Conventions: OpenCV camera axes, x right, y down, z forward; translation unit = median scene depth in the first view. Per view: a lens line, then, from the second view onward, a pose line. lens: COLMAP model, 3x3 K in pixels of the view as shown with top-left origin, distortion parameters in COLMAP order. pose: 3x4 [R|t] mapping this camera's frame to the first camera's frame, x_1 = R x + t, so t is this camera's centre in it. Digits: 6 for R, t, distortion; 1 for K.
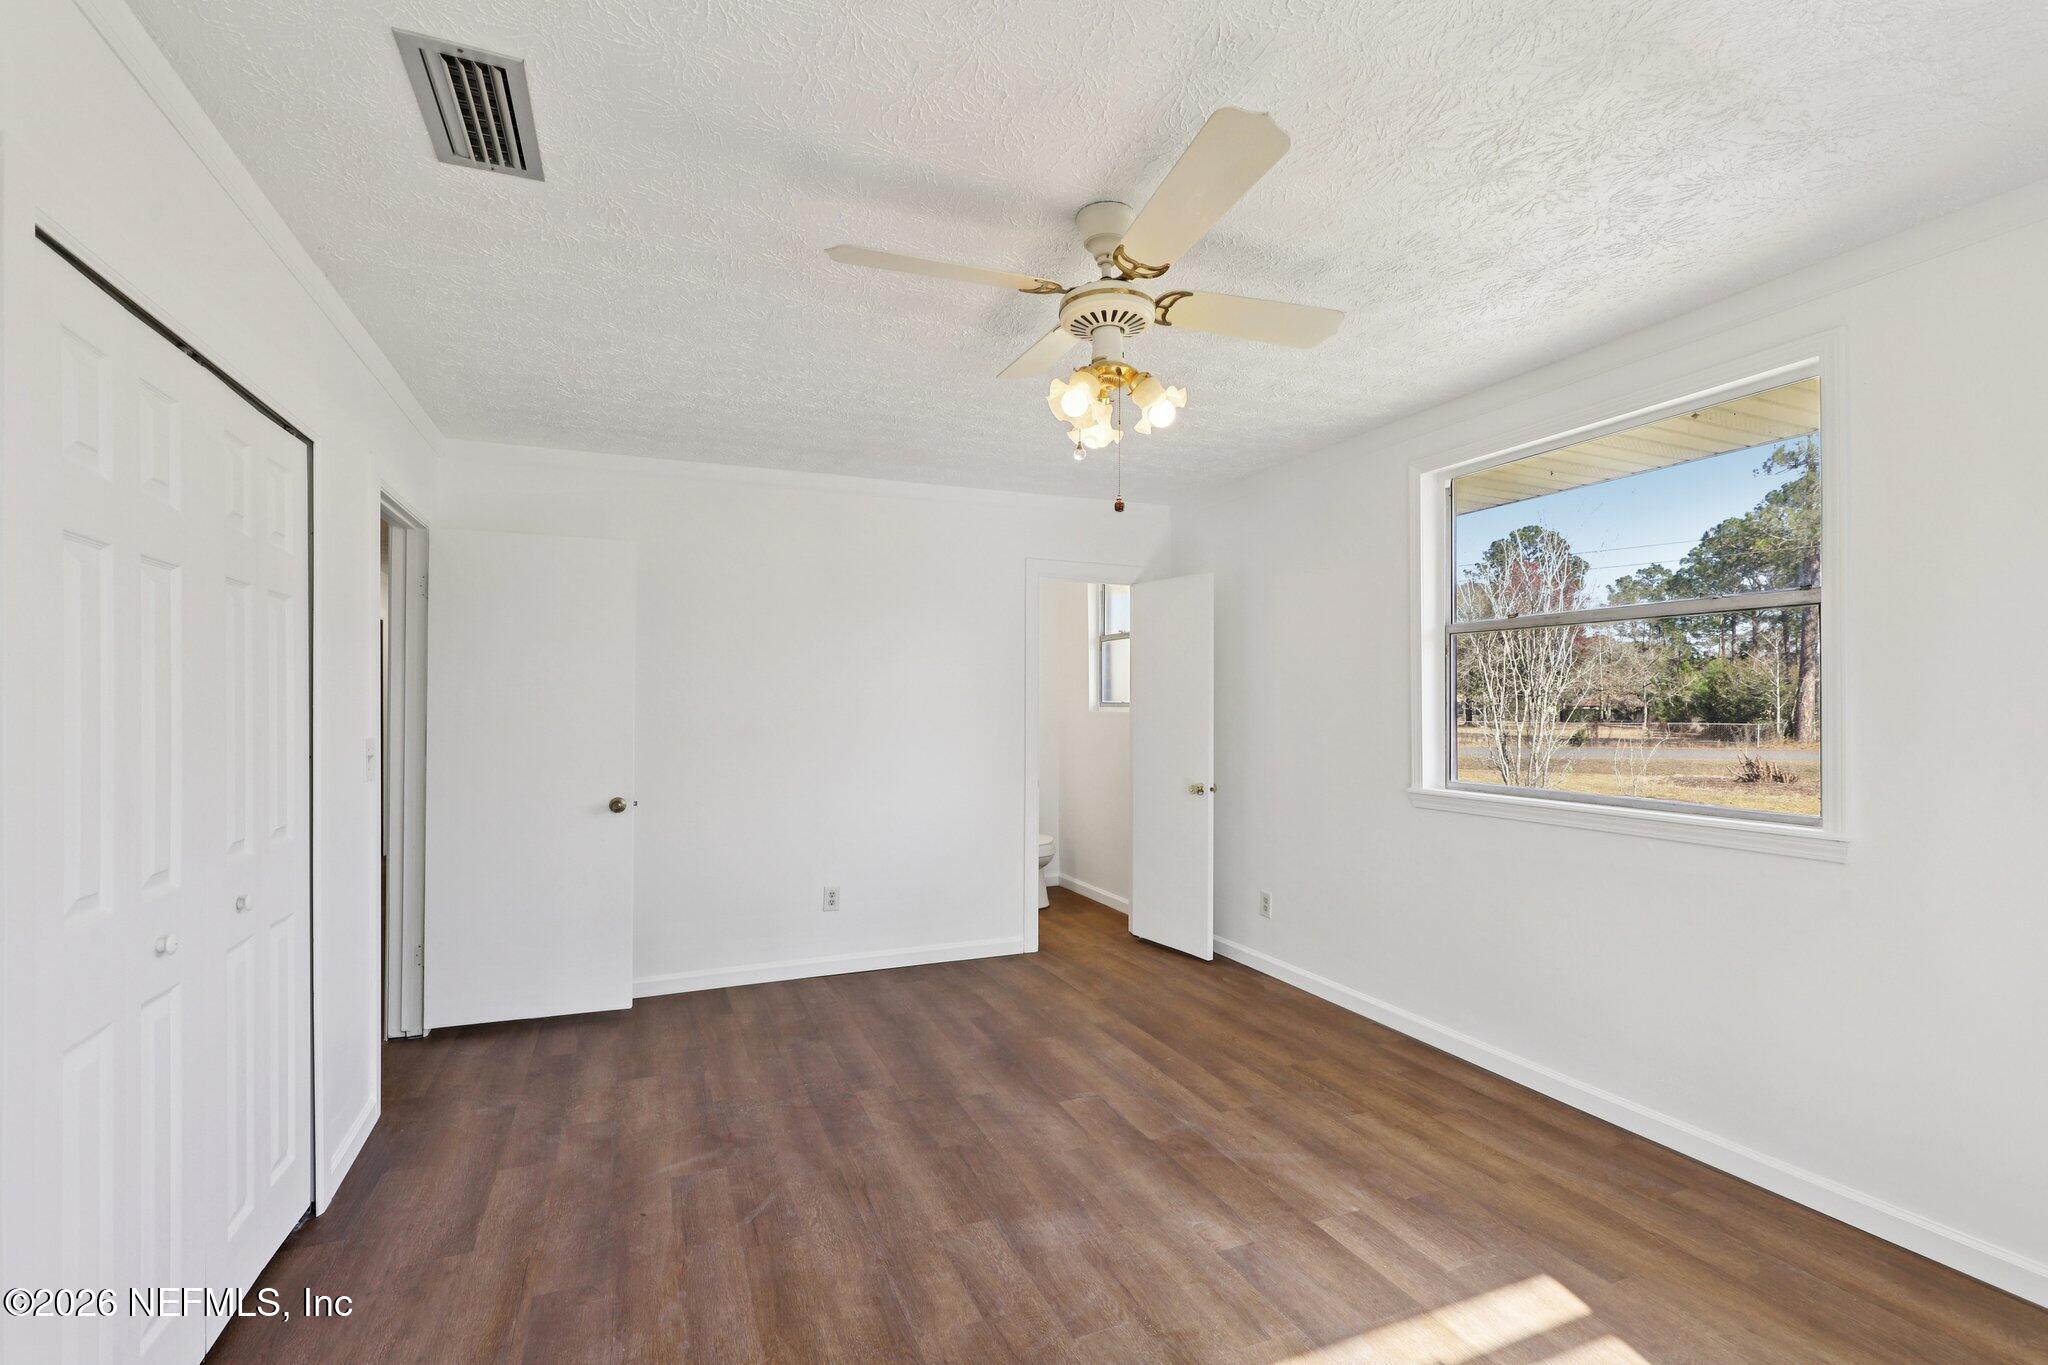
lens RADIAL K [[933.5, 0, 1026.1], [0, 933.5, 693.0], [0, 0, 1]] dist [0.004100, 0.000347]
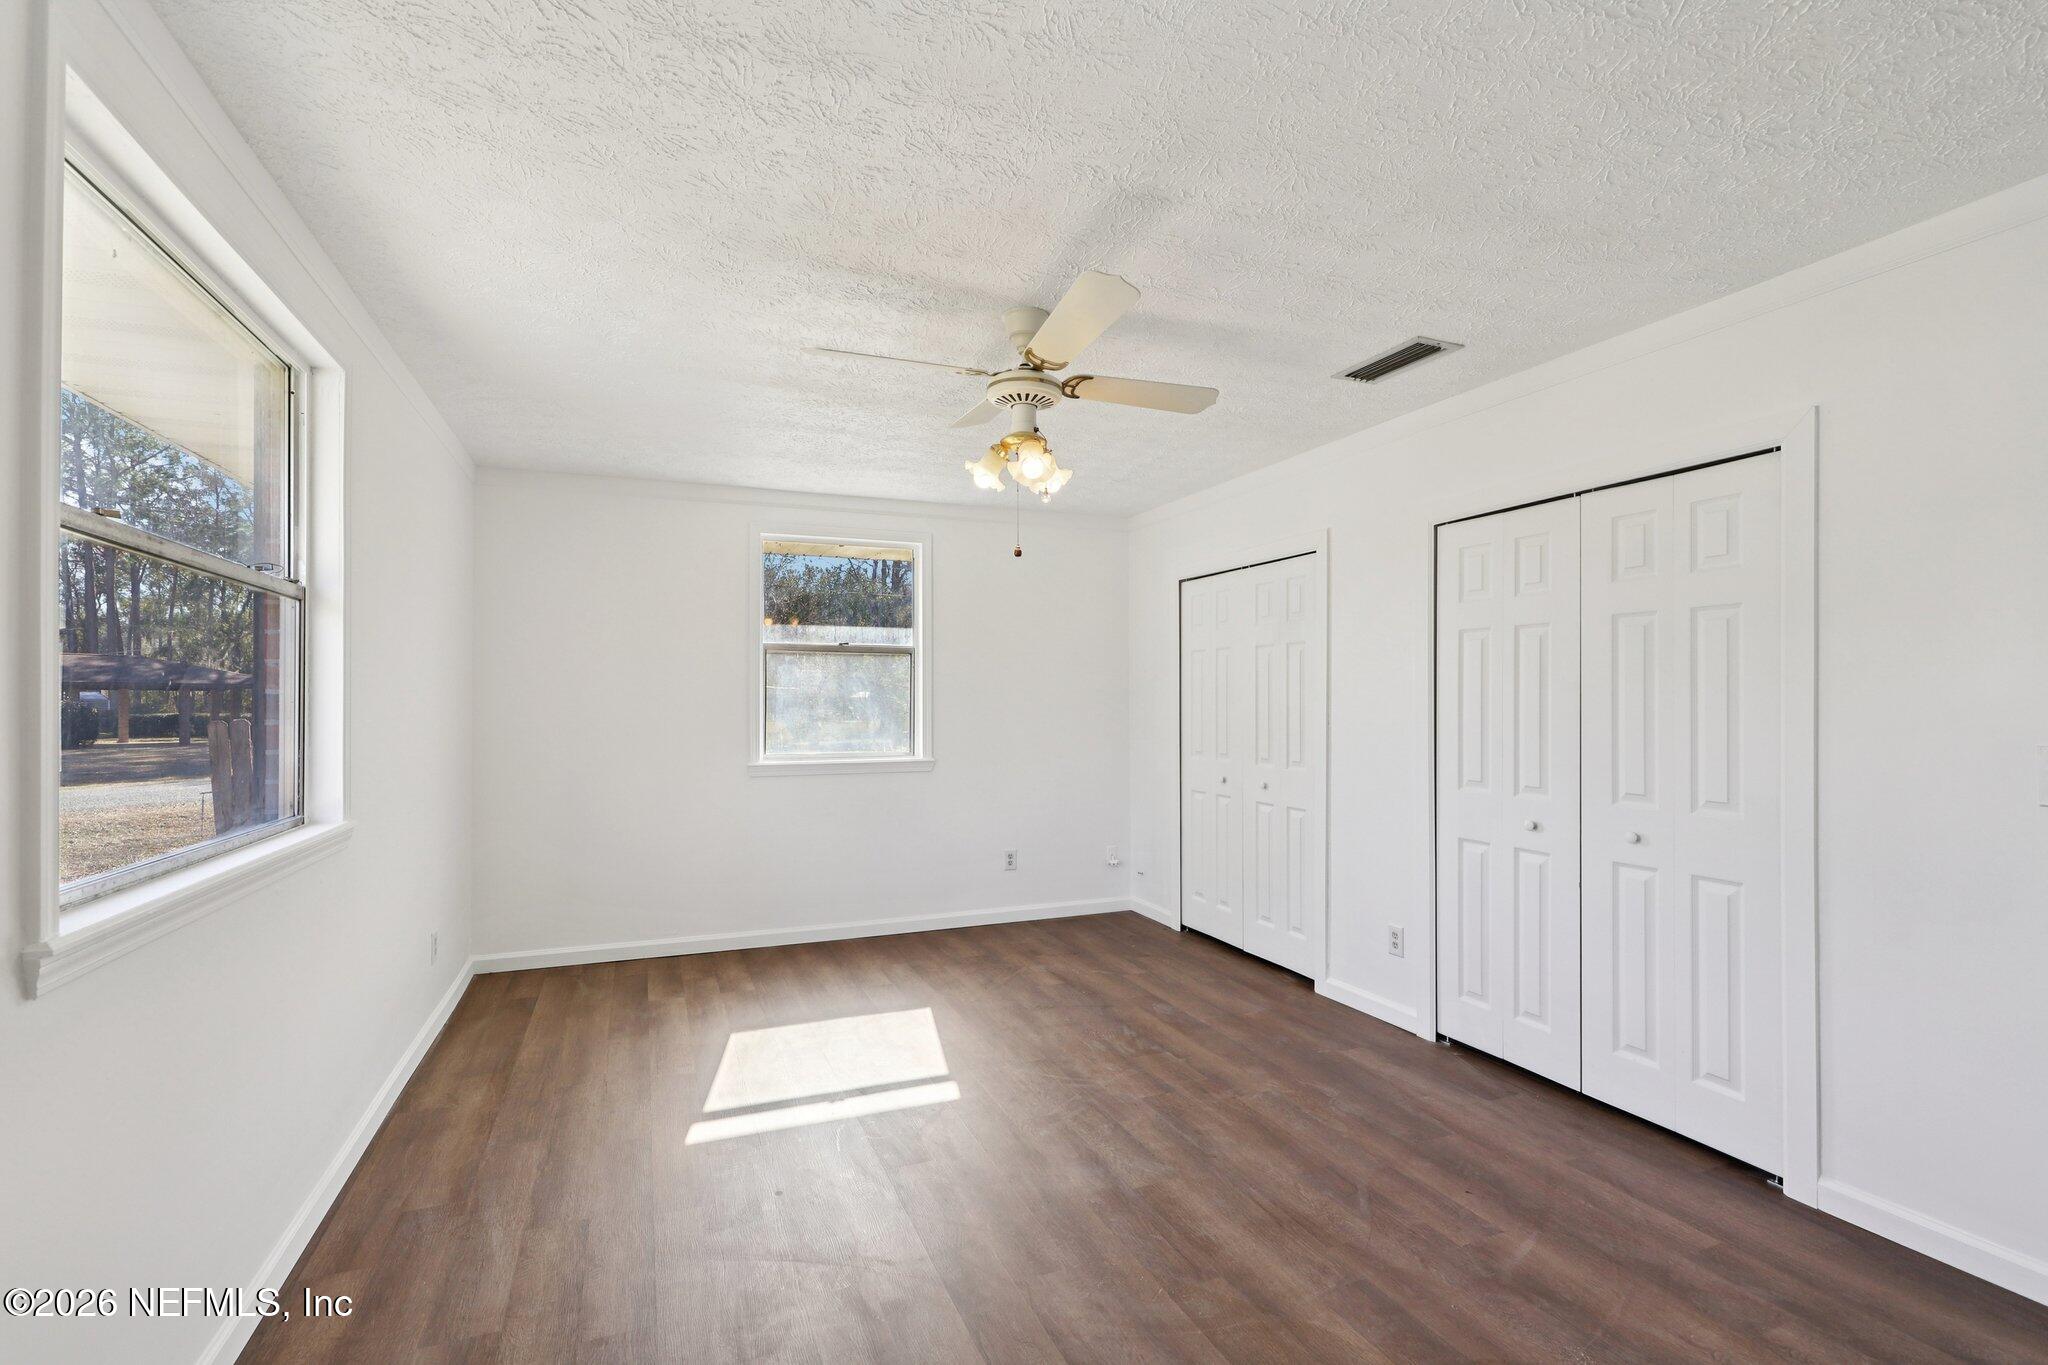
lens RADIAL K [[933.5, 0, 1020.5], [0, 933.5, 690.2], [0, 0, 1]] dist [0.004100, 0.000347]
pose [[-0.999972, 0.002732, 0.006918, 0.075859], [0.002551, 0.999659, -0.026000, 0.026951], [-0.006987, -0.025982, -0.999638, 1.995268]]
